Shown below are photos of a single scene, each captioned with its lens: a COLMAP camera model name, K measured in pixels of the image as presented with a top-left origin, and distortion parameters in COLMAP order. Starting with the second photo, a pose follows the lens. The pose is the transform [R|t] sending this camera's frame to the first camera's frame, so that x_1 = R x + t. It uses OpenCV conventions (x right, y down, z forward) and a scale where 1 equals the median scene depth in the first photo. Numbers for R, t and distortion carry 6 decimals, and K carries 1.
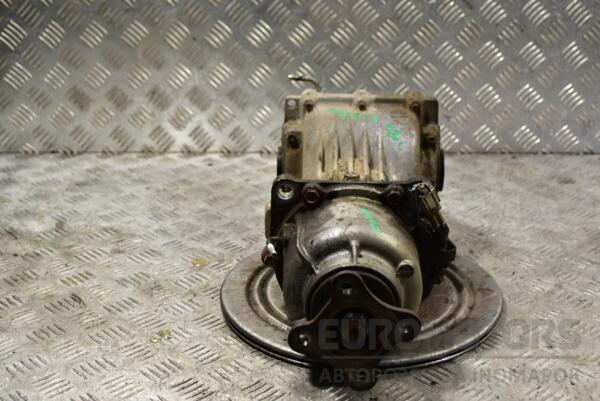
lens RADIAL K [[962.3, 0, 300.0], [0, 962.3, 200.5], [0, 0, 1]] dist [-0.005966, -0.000613]
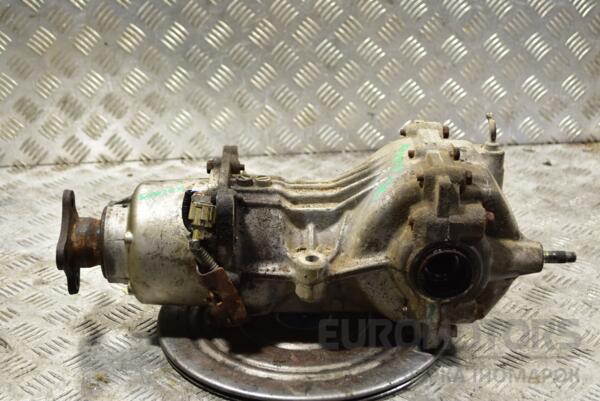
lens RADIAL K [[944.8, 0, 300.0], [0, 944.8, 200.5], [0, 0, 1]] dist [0.001757, 0.009801]
pose [[0.993329, -0.051850, 0.102998, -0.023595], [0.048031, 0.998076, 0.039220, -0.041151], [-0.104833, -0.034011, 0.993908, 0.047639]]
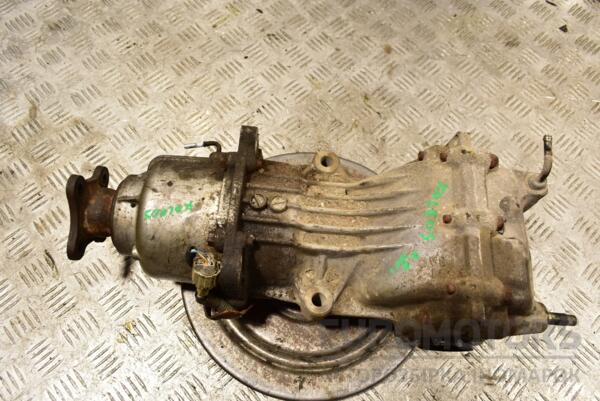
lens RADIAL K [[462.9, 0, 300.0], [0, 462.9, 200.5], [0, 0, 1]] dist [-0.002657, -0.001821]
pose [[0.998718, 0.021279, 0.045936, 0.018431], [-0.047426, 0.710720, 0.701874, -0.237480], [-0.017713, -0.703153, 0.710818, 0.488229]]
